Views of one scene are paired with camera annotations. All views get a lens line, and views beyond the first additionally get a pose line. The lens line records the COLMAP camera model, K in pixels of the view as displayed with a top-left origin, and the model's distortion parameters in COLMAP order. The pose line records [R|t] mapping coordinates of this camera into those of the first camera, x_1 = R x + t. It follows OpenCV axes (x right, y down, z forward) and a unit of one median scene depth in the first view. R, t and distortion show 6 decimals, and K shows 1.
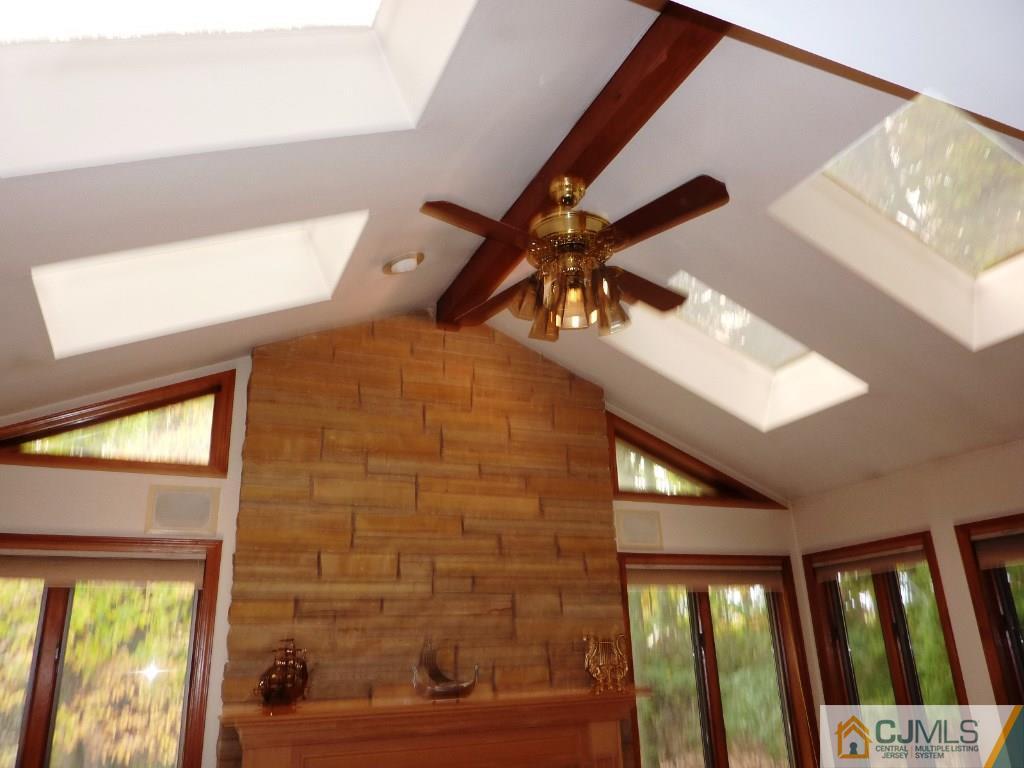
lens RADIAL K [[754.7, 0, 507.9], [0, 754.7, 391.4], [0, 0, 1]] dist [-0.009732, -0.036681]
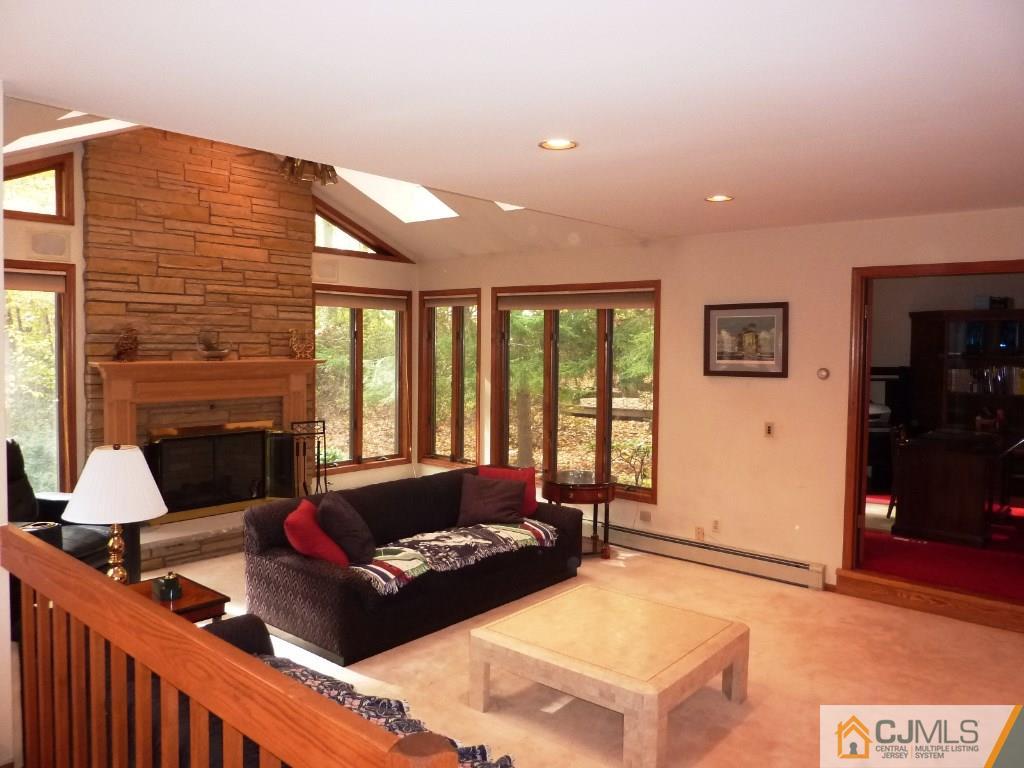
lens RADIAL K [[754.7, 0, 507.0], [0, 754.7, 385.8], [0, 0, 1]] dist [-0.009732, -0.036681]
pose [[0.906259, 0.020061, 0.422247, -0.189919], [-0.180279, 0.921824, 0.343133, -0.268074], [-0.382353, -0.387090, 0.839028, -0.766988]]
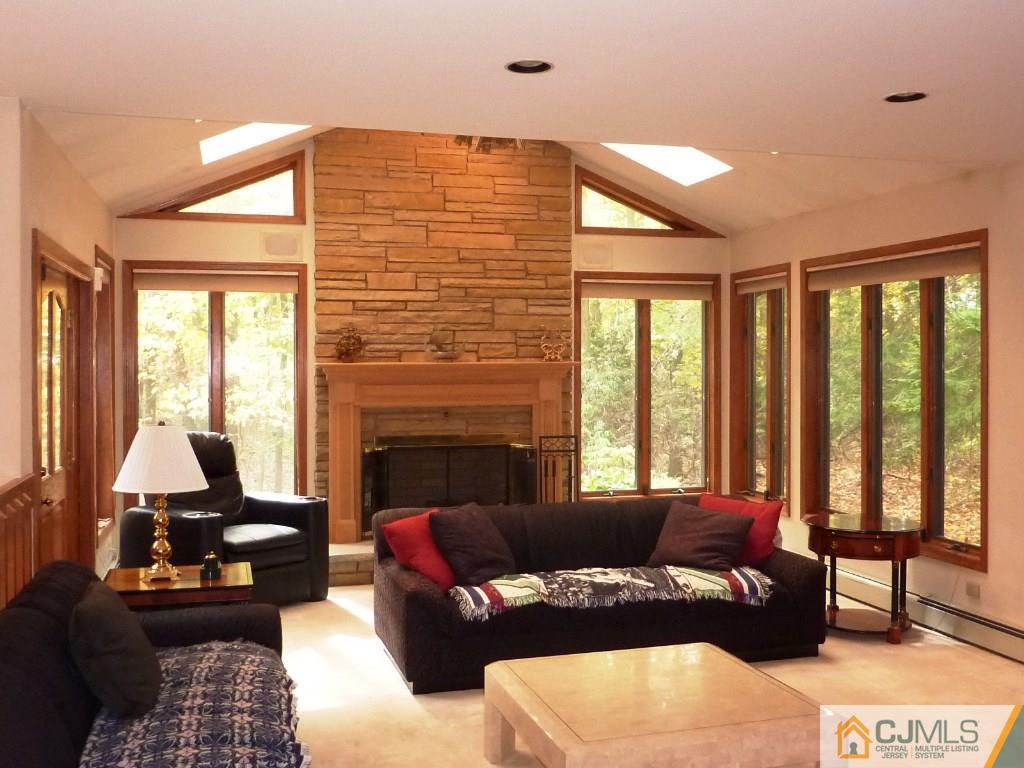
lens RADIAL K [[1012.7, 0, 509.7], [0, 1012.7, 386.2], [0, 0, 1]] dist [0.023081, 0.000000]
pose [[0.989230, 0.033772, -0.142423, 0.339325], [0.019652, 0.933567, 0.357863, -0.302976], [0.145047, -0.356808, 0.922849, -0.951541]]
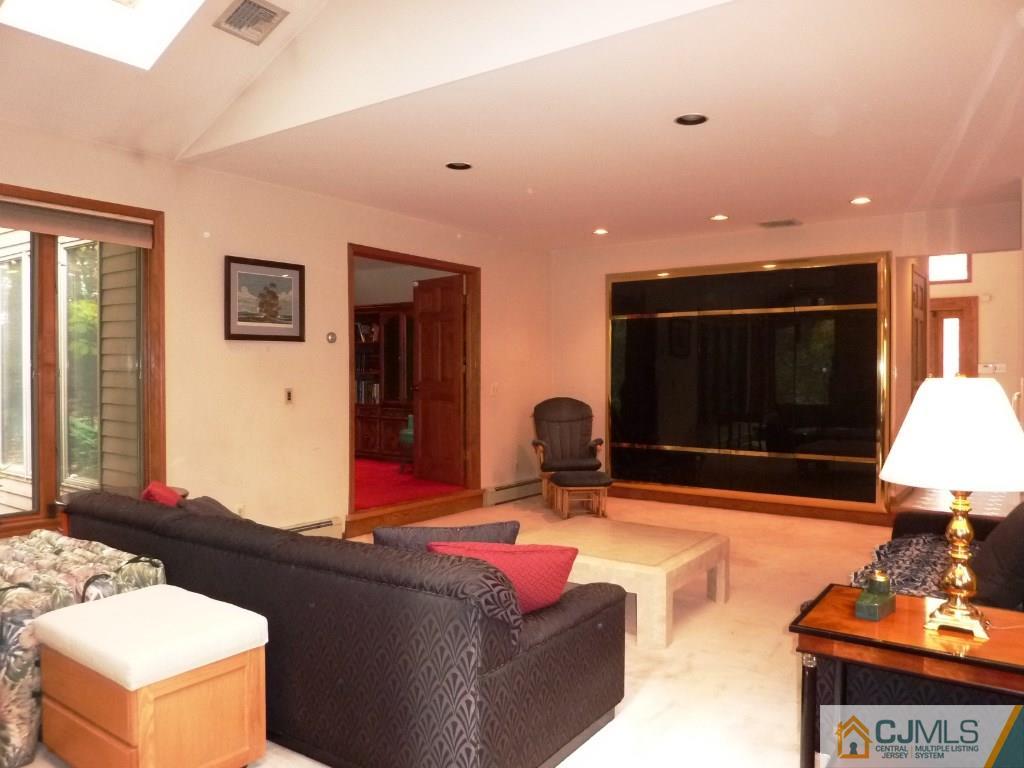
lens RADIAL K [[754.7, 0, 511.4], [0, 754.7, 379.1], [0, 0, 1]] dist [-0.009732, -0.036681]
pose [[-0.509748, 0.016124, 0.860173, -0.532660], [-0.278528, 0.942884, -0.182734, 0.342474], [-0.813990, -0.332730, -0.476142, 0.598382]]
